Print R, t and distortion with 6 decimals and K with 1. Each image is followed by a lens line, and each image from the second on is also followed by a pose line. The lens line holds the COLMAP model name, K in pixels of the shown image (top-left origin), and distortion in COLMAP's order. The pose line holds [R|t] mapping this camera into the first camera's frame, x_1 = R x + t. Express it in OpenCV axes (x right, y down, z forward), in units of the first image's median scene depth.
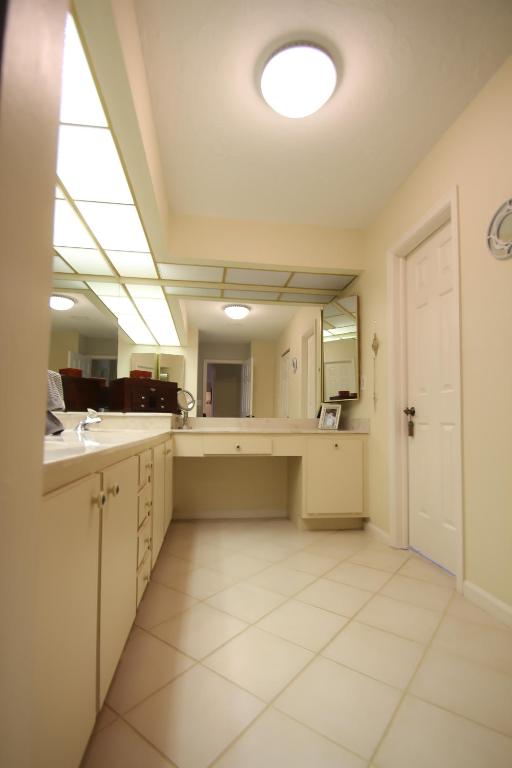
lens RADIAL K [[357.2, 0, 257.2], [0, 357.2, 403.4], [0, 0, 1]] dist [0.013274, -0.017849]
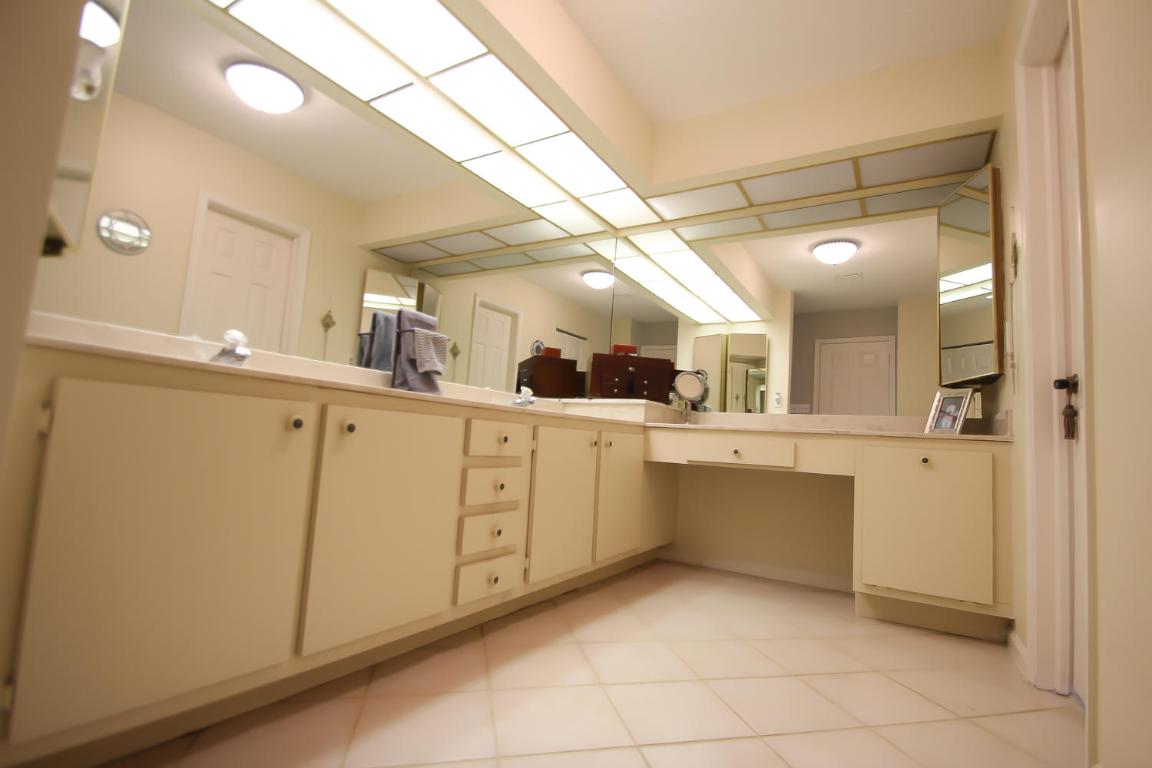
lens RADIAL K [[535.9, 0, 597.9], [0, 535.9, 388.7], [0, 0, 1]] dist [0.013274, -0.017849]
pose [[0.791881, -0.023821, -0.610210, 0.316791], [-0.018240, 0.997871, -0.062624, 0.070437], [0.610402, 0.060721, 0.789761, 0.093633]]
